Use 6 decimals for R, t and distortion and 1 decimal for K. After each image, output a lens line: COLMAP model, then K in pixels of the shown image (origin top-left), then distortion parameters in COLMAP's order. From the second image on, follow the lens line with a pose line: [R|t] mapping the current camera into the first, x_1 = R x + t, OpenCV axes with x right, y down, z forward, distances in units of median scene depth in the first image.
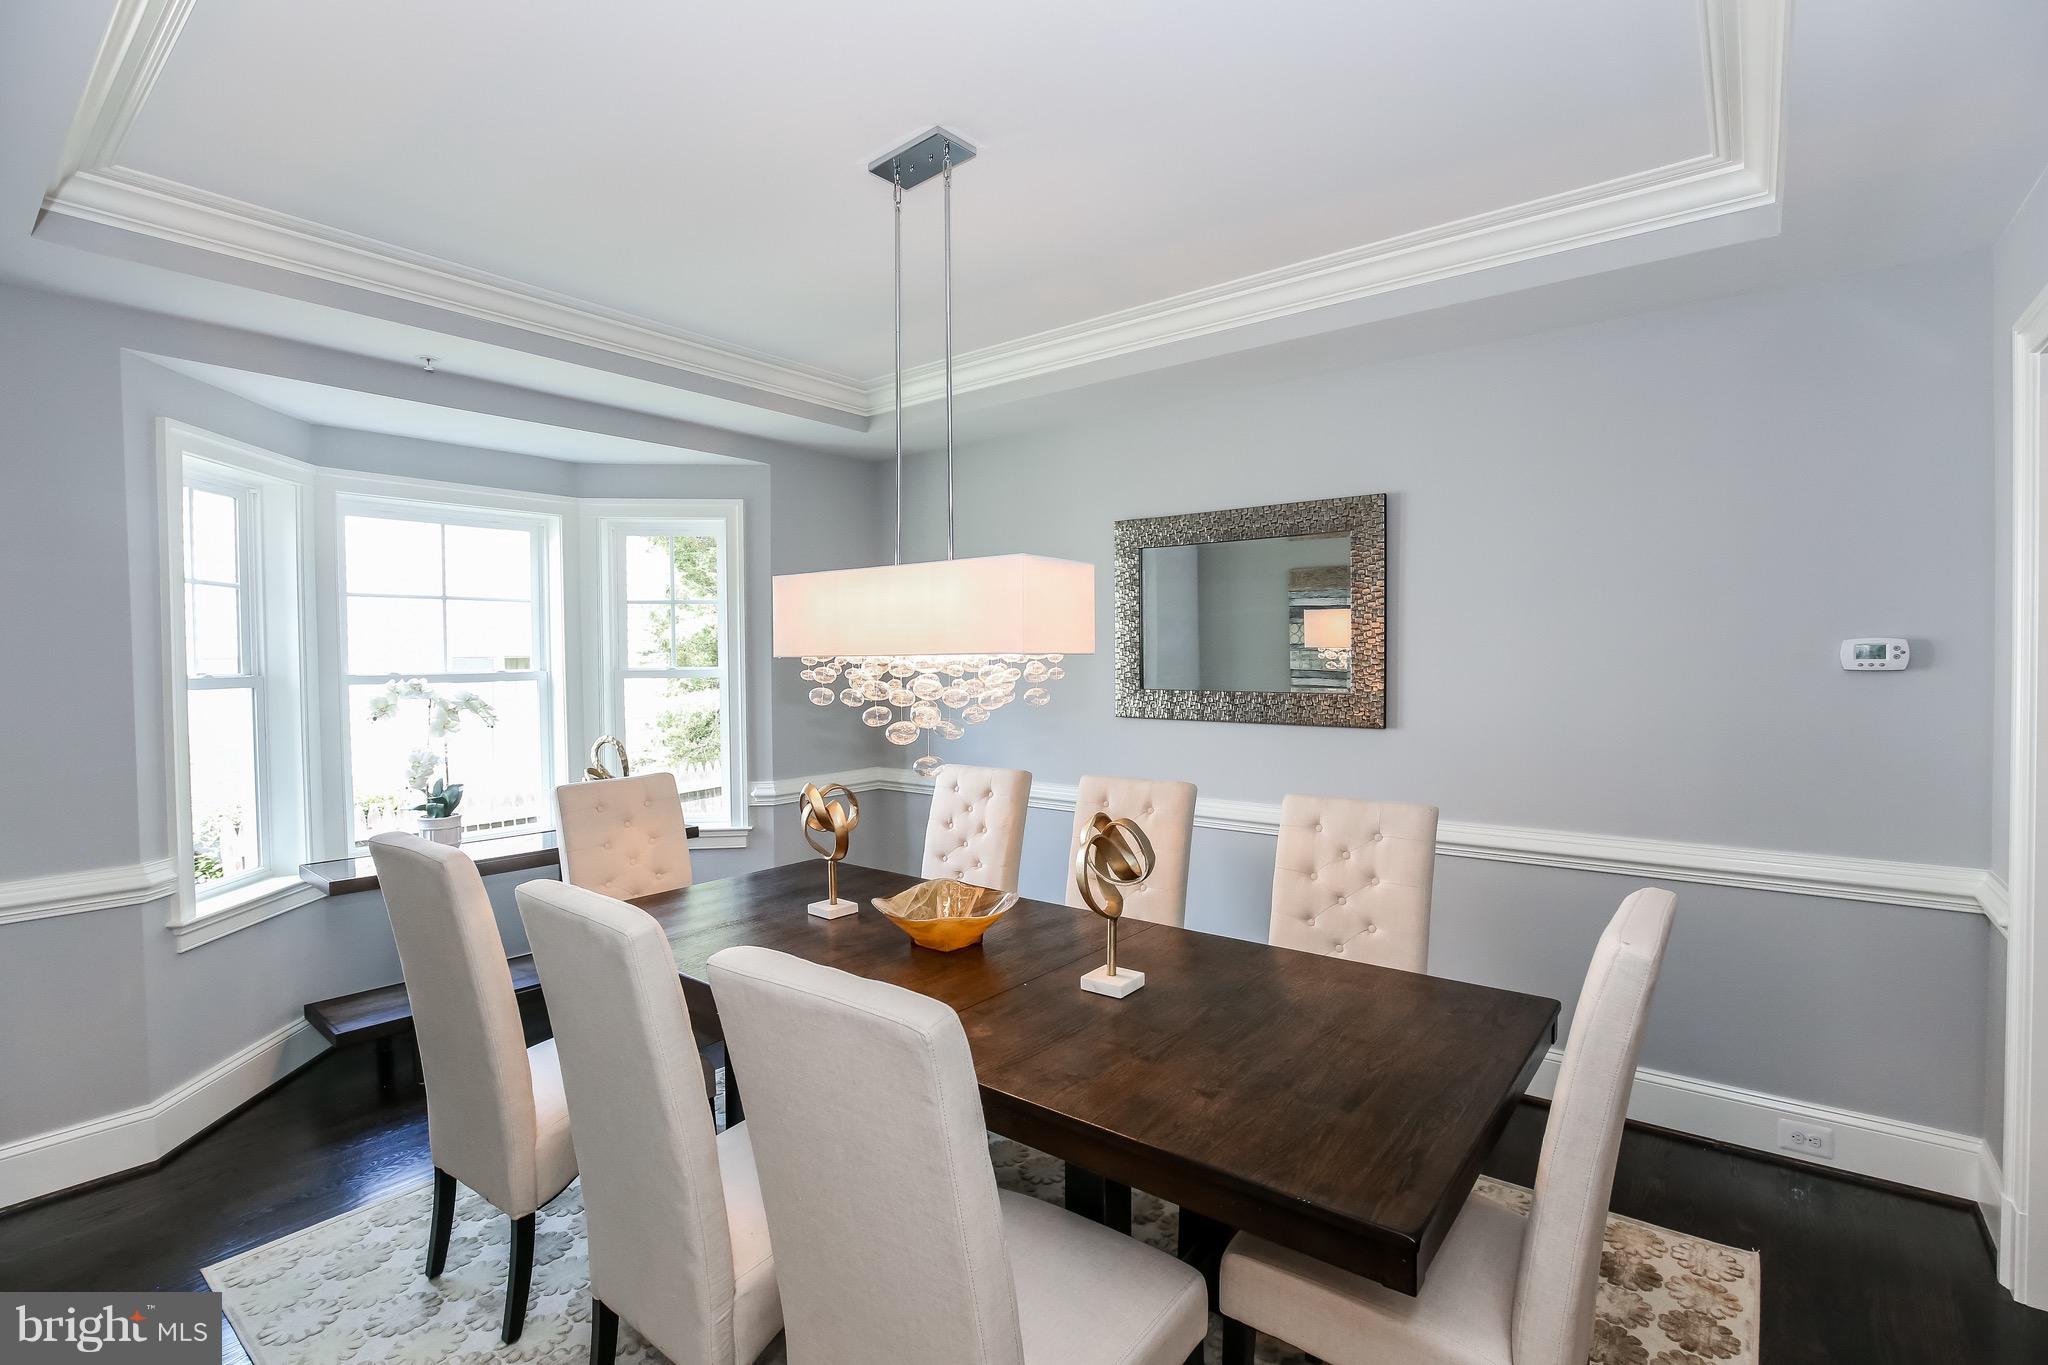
lens RADIAL K [[942.1, 0, 1030.8], [0, 942.1, 680.1], [0, 0, 1]] dist [-0.038726, 0.008594]
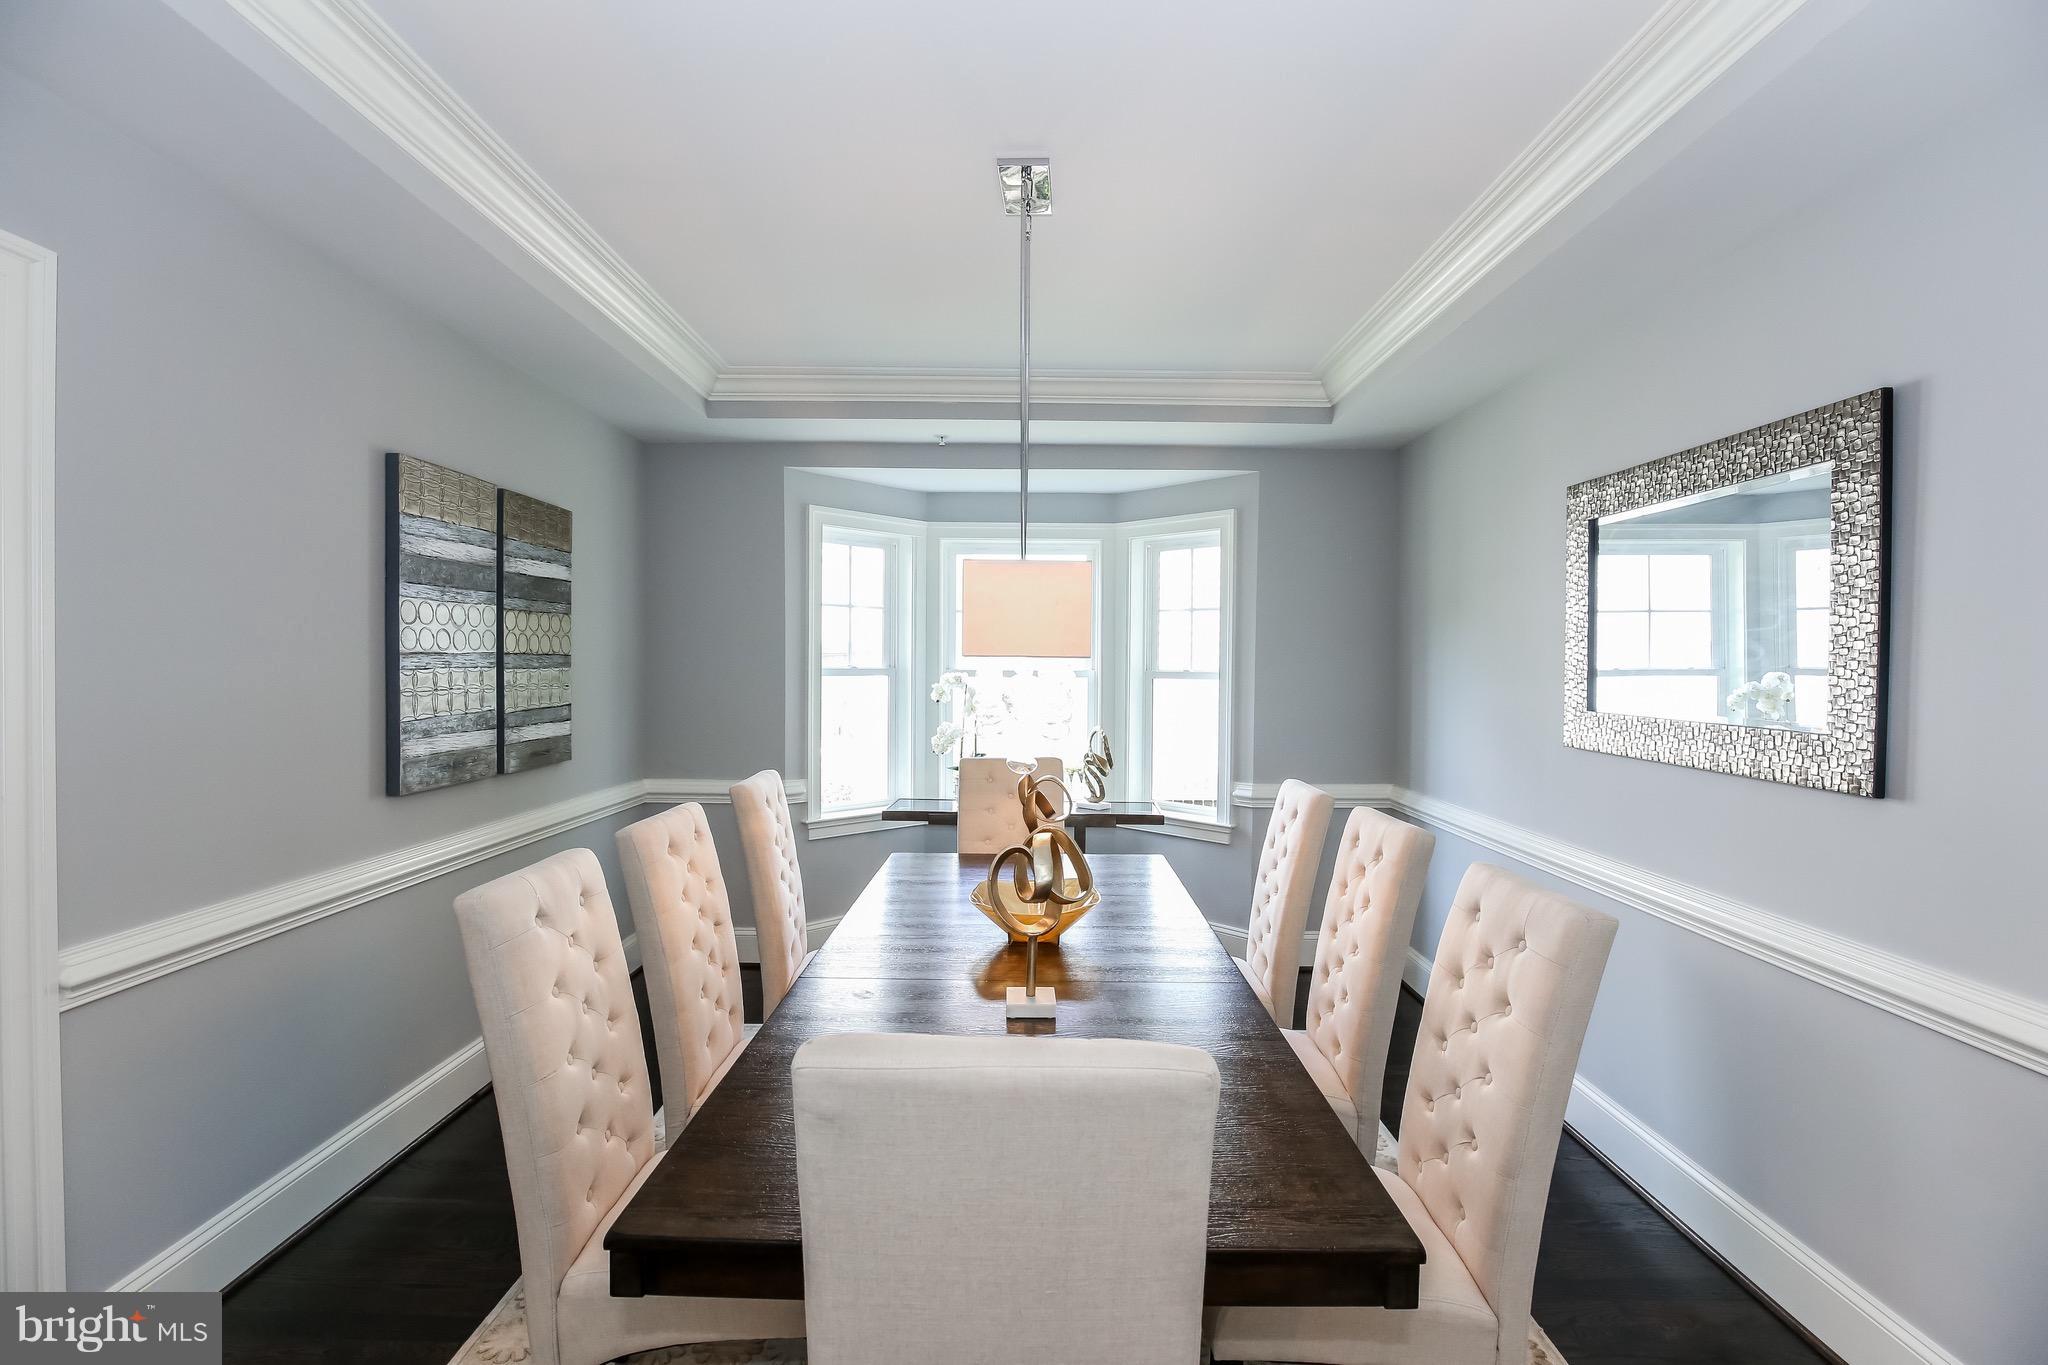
lens RADIAL K [[942.1, 0, 1030.8], [0, 942.1, 680.1], [0, 0, 1]] dist [-0.038726, 0.008594]
pose [[0.614647, 0.028684, -0.788281, 0.462455], [-0.032847, 0.999403, 0.010754, -0.008687], [0.788118, 0.019283, 0.615222, 0.226502]]
